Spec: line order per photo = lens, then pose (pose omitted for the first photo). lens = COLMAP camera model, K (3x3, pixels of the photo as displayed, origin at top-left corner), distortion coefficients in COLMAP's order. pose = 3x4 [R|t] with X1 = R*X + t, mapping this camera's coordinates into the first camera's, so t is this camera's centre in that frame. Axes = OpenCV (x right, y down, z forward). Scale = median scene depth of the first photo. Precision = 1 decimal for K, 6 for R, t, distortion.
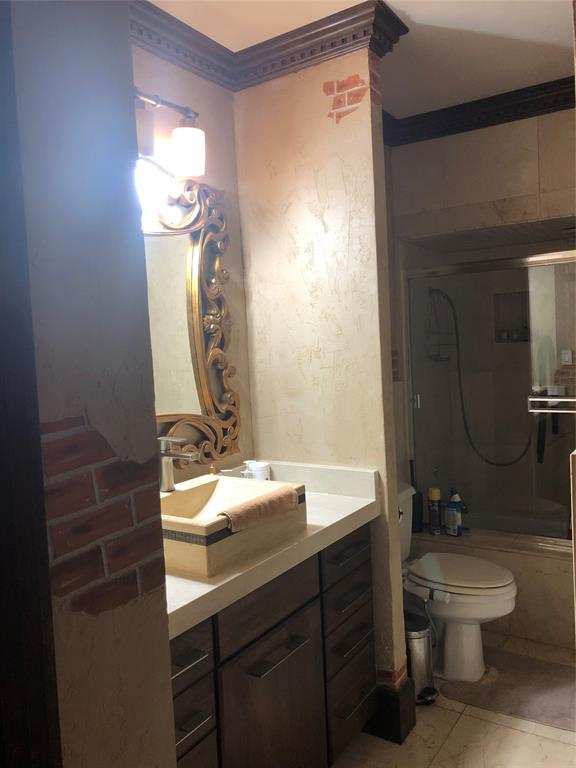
lens RADIAL K [[641.2, 0, 288.0], [0, 641.2, 384.0], [0, 0, 1]] dist [0.016515, 0.014133]
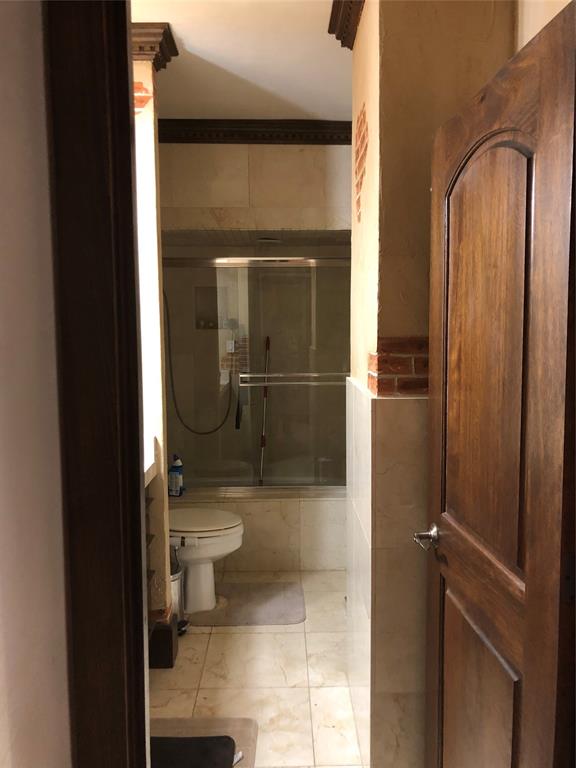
lens RADIAL K [[641.2, 0, 288.0], [0, 641.2, 384.0], [0, 0, 1]] dist [0.016515, 0.014133]
pose [[0.824990, -0.009293, 0.565071, -0.271834], [-0.001419, 0.999828, 0.018515, 0.018758], [-0.565145, -0.016077, 0.824835, -0.064145]]
